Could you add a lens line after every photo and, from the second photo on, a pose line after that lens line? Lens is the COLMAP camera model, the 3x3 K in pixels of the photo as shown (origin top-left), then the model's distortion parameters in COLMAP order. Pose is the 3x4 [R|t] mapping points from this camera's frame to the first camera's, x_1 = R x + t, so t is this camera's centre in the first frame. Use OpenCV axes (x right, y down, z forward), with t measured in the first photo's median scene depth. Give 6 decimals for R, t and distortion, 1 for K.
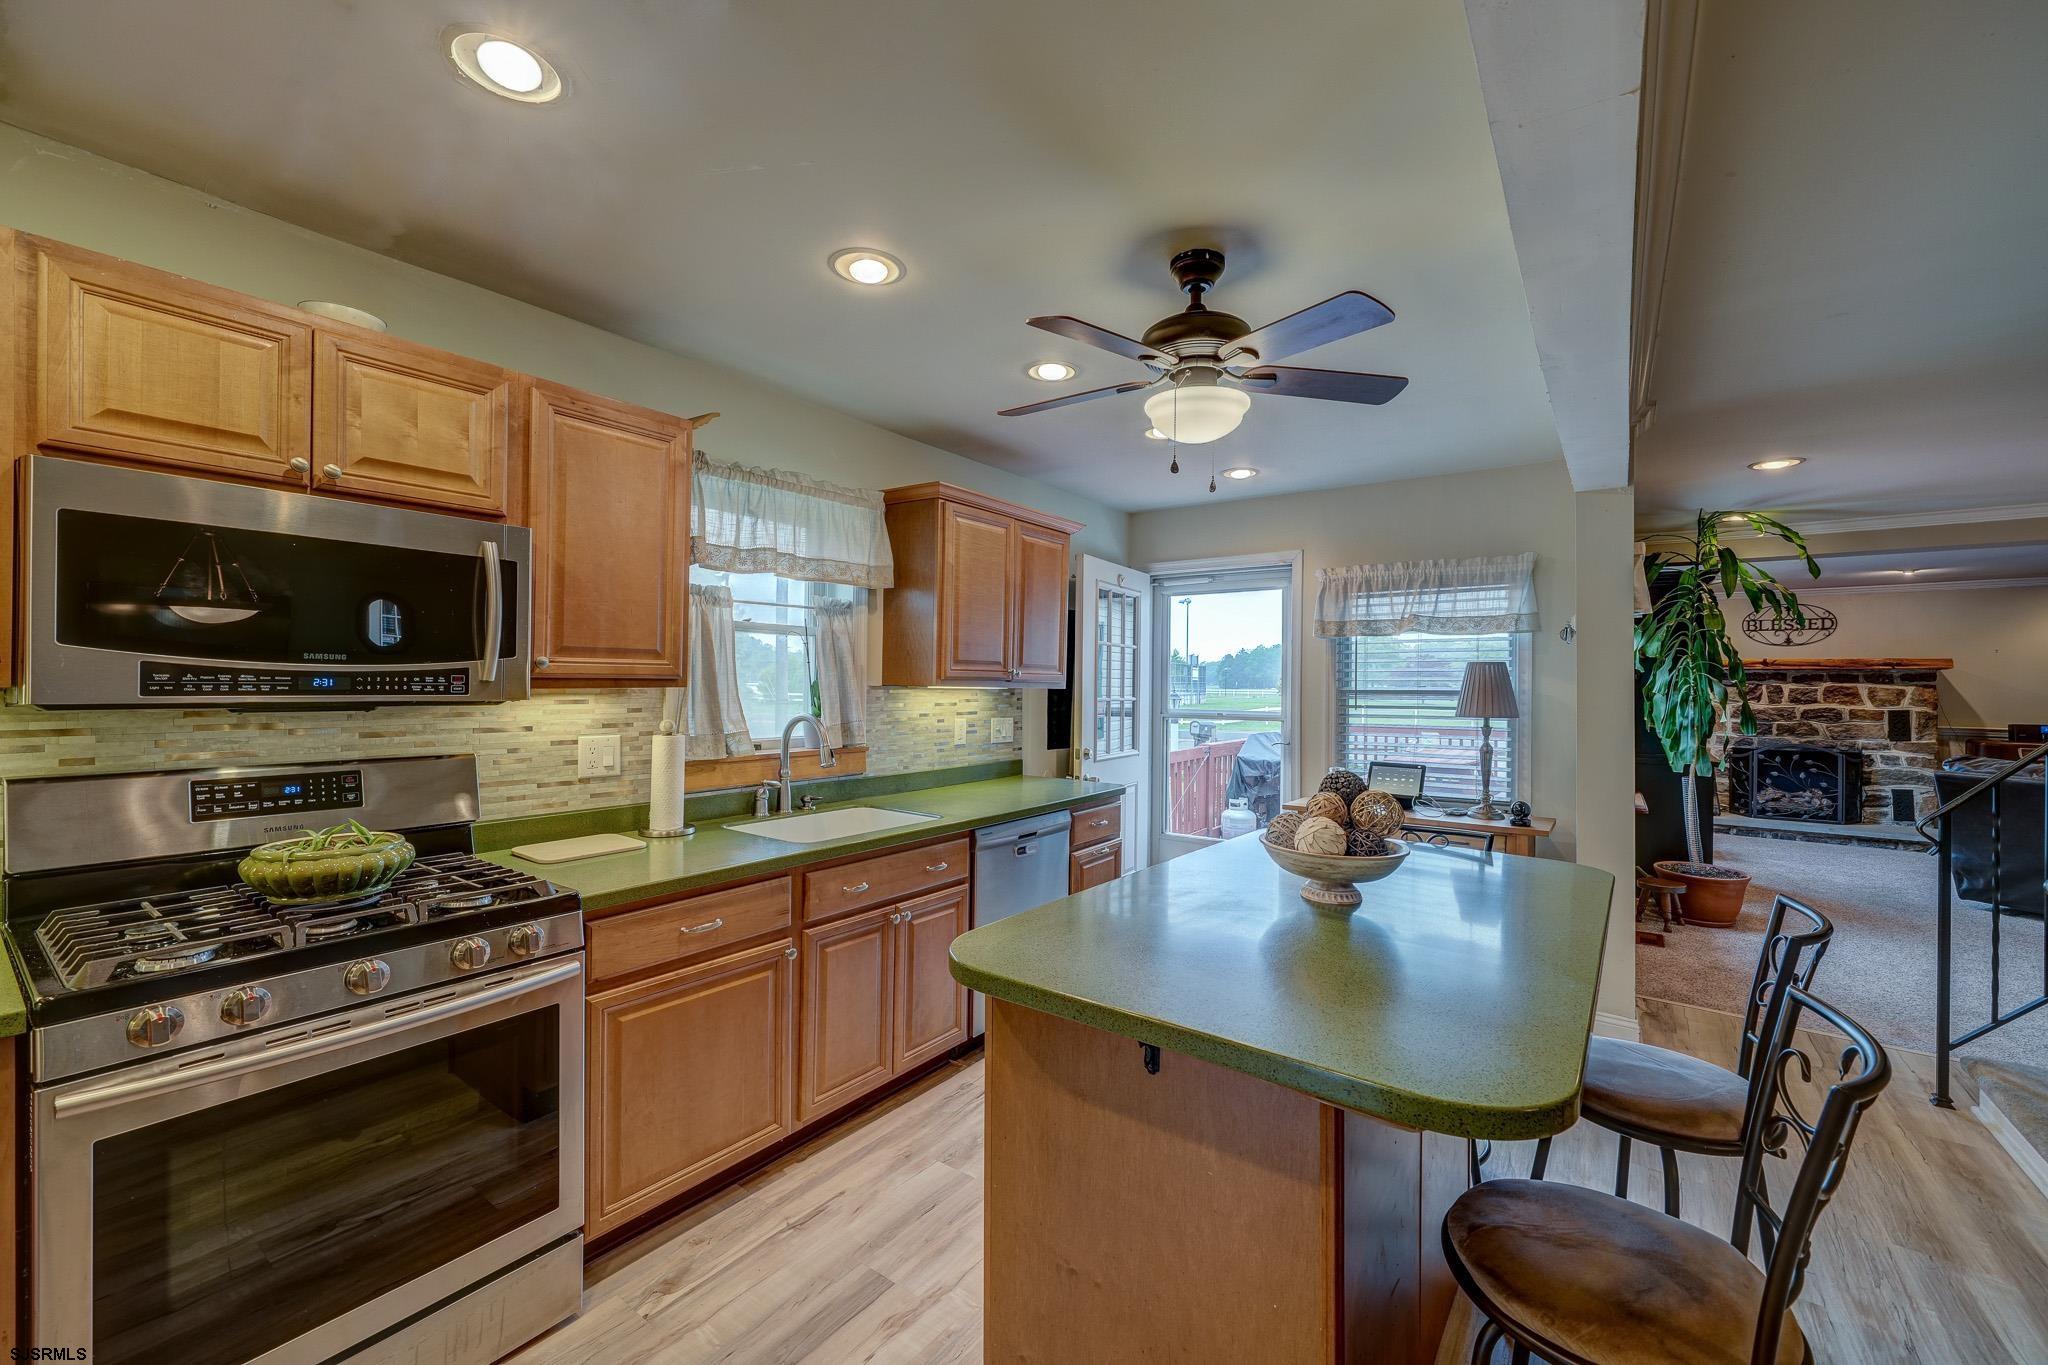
lens RADIAL K [[807.5, 0, 1025.5], [0, 807.5, 685.8], [0, 0, 1]] dist [0.000409, -0.000725]
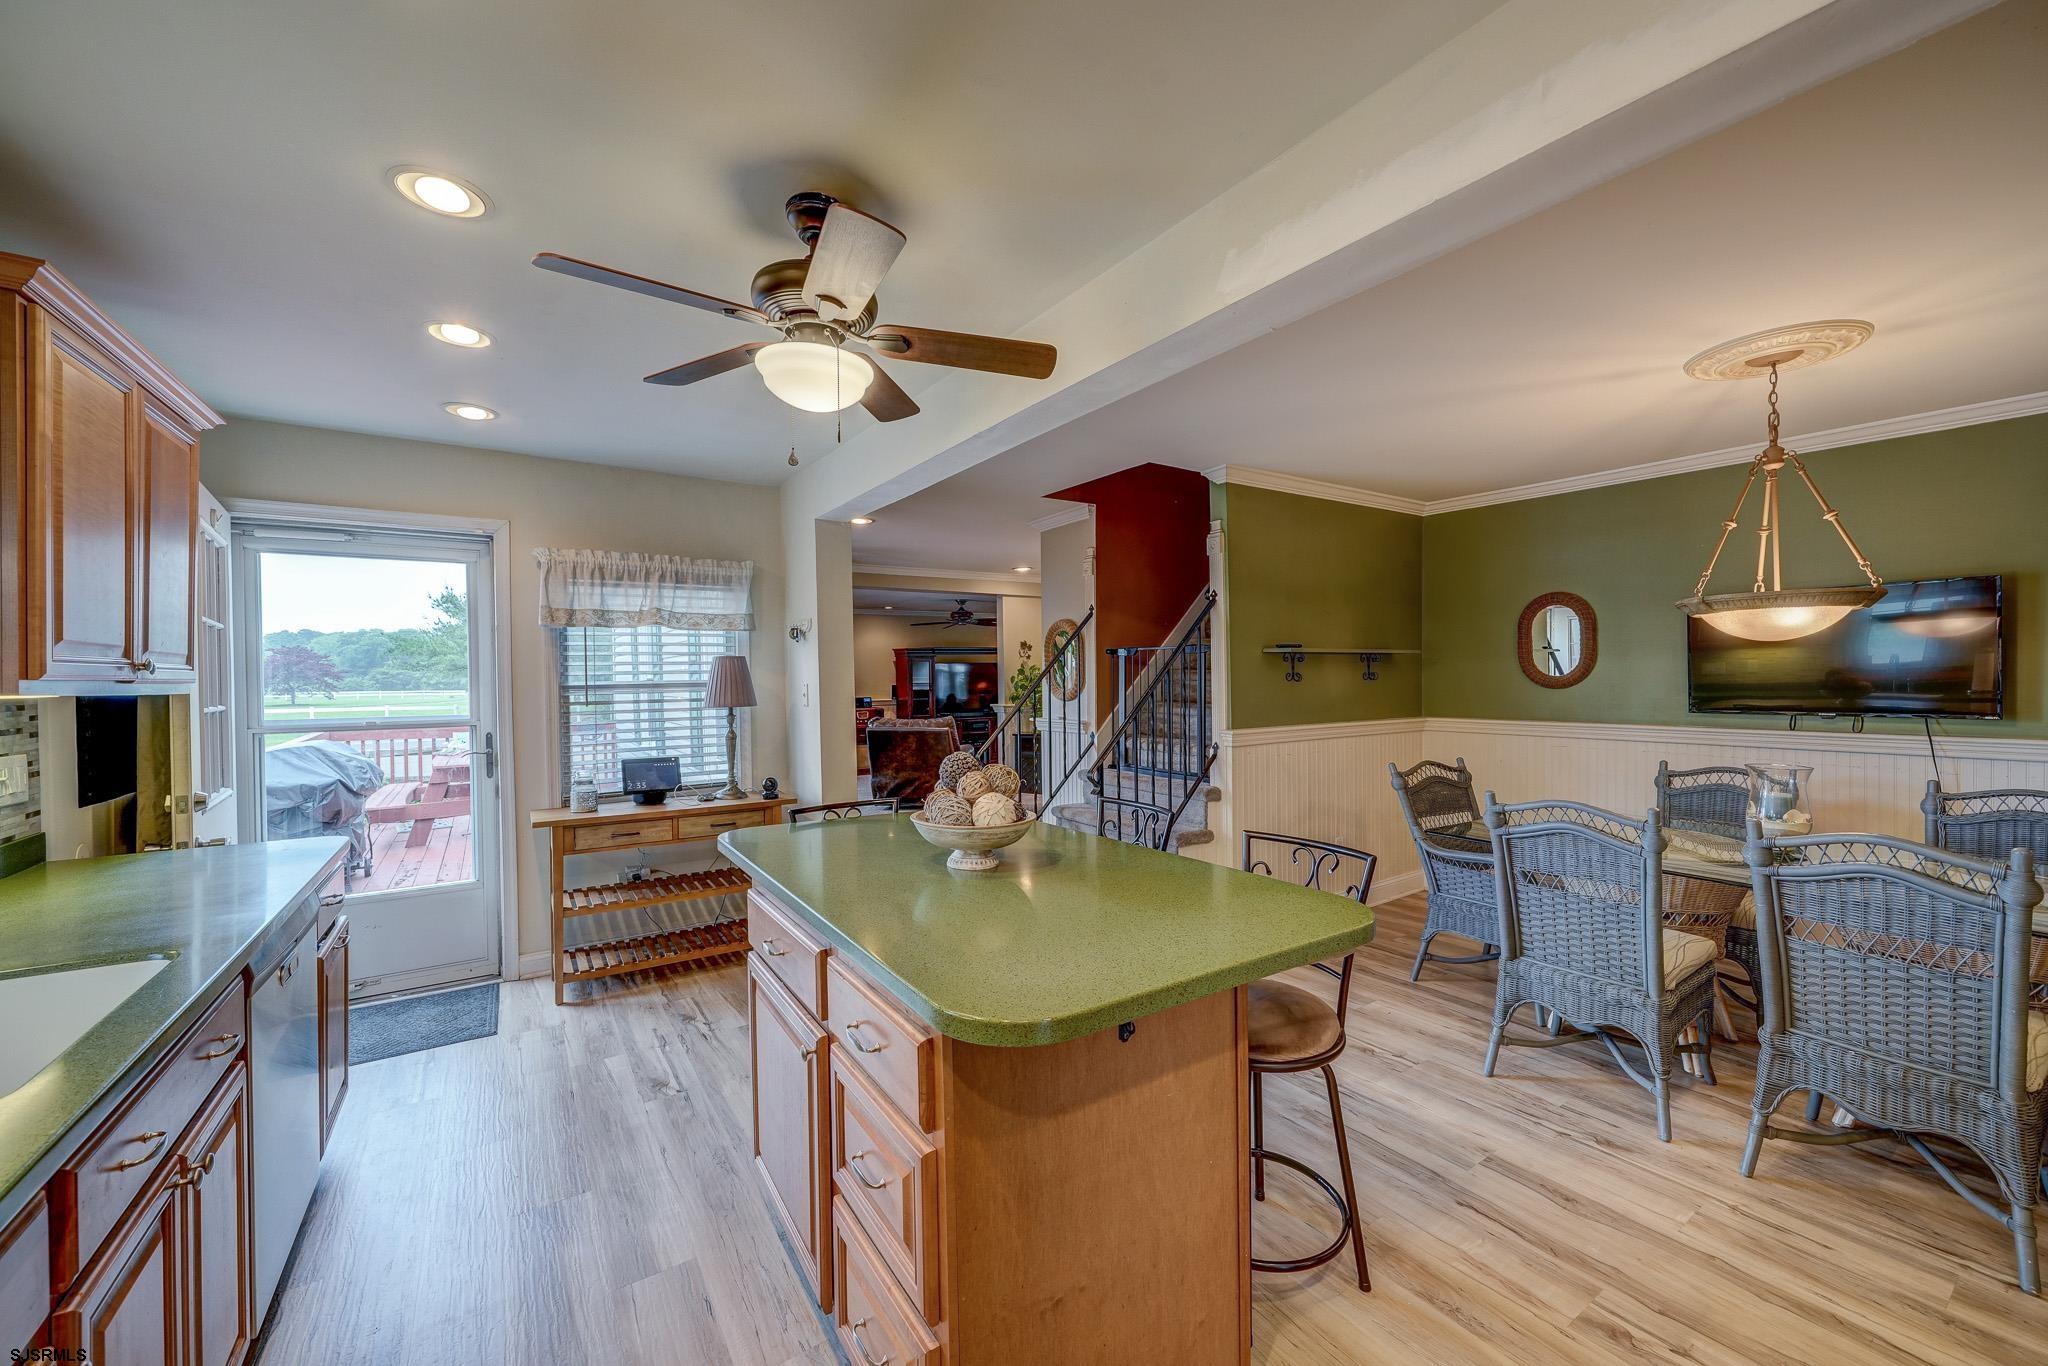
lens RADIAL K [[776.2, 0, 1019.6], [0, 776.2, 685.9], [0, 0, 1]] dist [-0.004553, 0.000250]
pose [[0.342072, -0.024579, 0.939352, -0.144236], [0.016502, 0.999661, 0.020147, -0.001965], [-0.939529, 0.008609, 0.342362, 0.133175]]
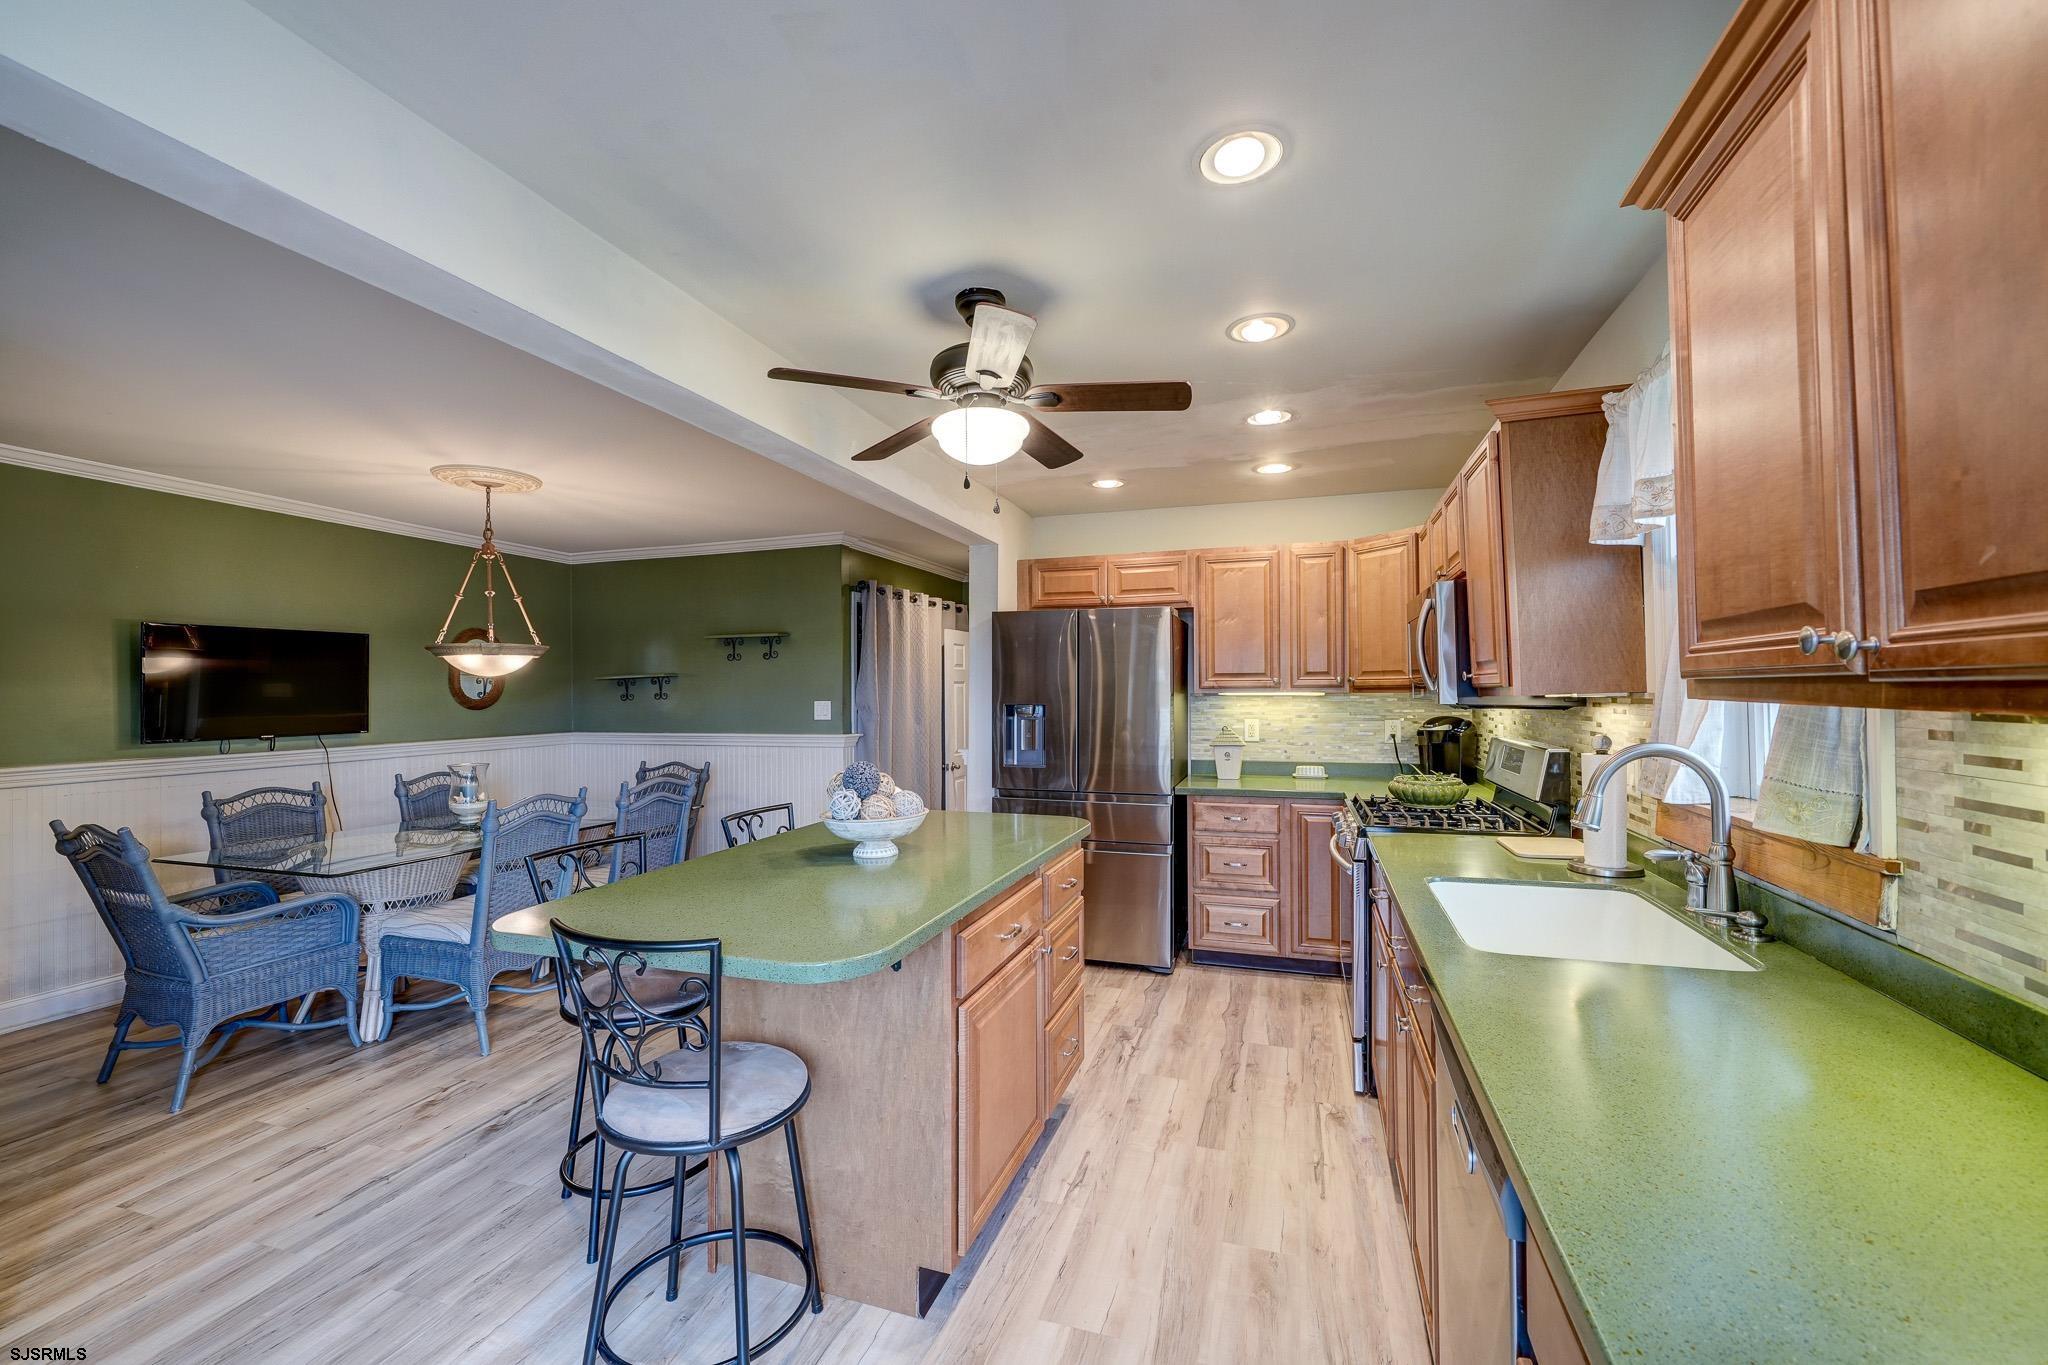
lens RADIAL K [[821.8, 0, 1018.3], [0, 821.8, 686.3], [0, 0, 1]] dist [-0.000597, -0.000441]
pose [[-0.951290, -0.003806, -0.308273, 0.133059], [-0.001941, 0.999978, -0.006355, -0.000117], [0.308291, -0.005447, -0.951277, 0.548204]]
